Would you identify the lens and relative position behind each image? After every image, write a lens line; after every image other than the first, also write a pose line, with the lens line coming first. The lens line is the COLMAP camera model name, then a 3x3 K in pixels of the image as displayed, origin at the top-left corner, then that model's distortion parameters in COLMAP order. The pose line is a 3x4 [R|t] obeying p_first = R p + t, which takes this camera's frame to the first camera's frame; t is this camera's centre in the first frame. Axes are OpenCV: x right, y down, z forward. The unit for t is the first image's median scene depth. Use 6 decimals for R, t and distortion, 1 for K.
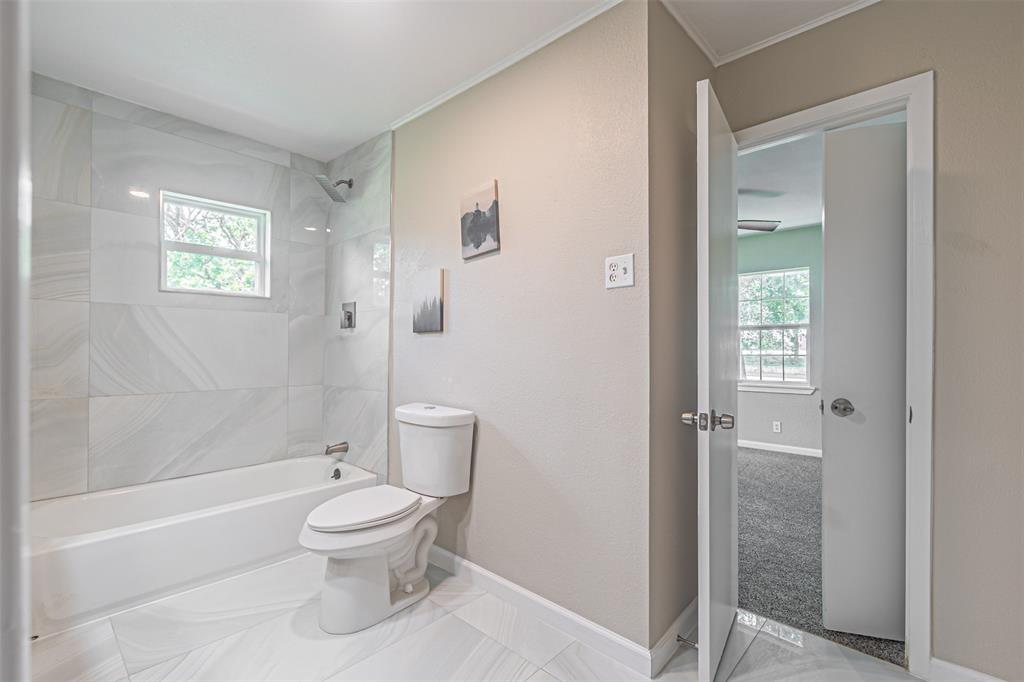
lens RADIAL K [[452.7, 0, 515.0], [0, 452.7, 347.0], [0, 0, 1]] dist [0.000902, -0.000483]
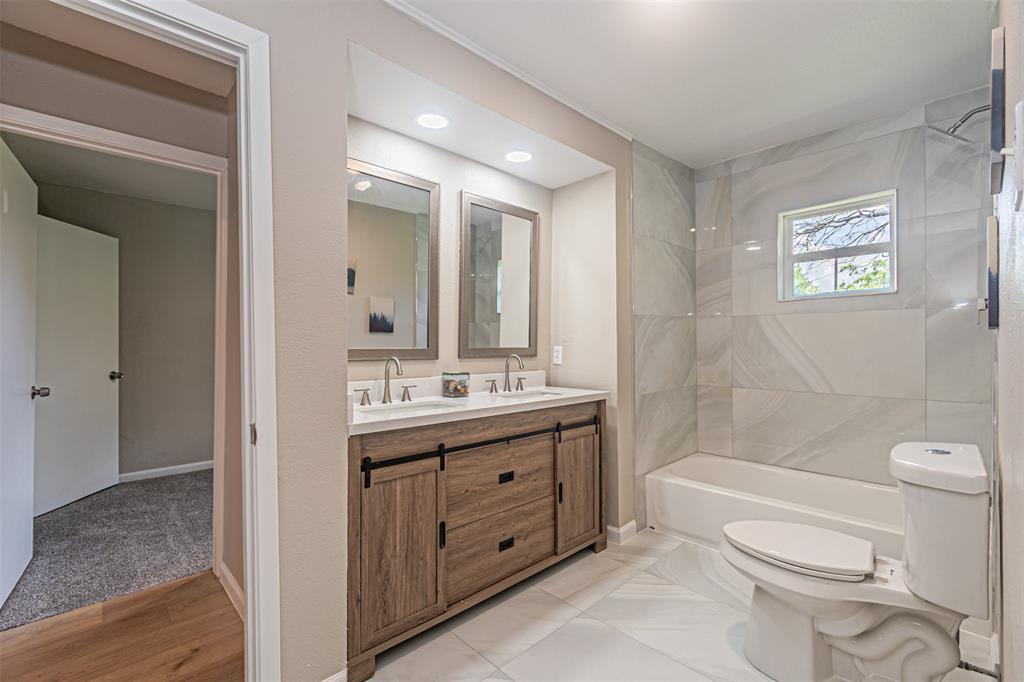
lens RADIAL K [[452.7, 0, 514.7], [0, 452.7, 342.4], [0, 0, 1]] dist [0.000902, -0.000483]
pose [[-0.056158, -0.010177, -0.998370, 0.433623], [0.003143, 0.999941, -0.010370, -0.010140], [0.998417, -0.003720, -0.056123, 0.425520]]
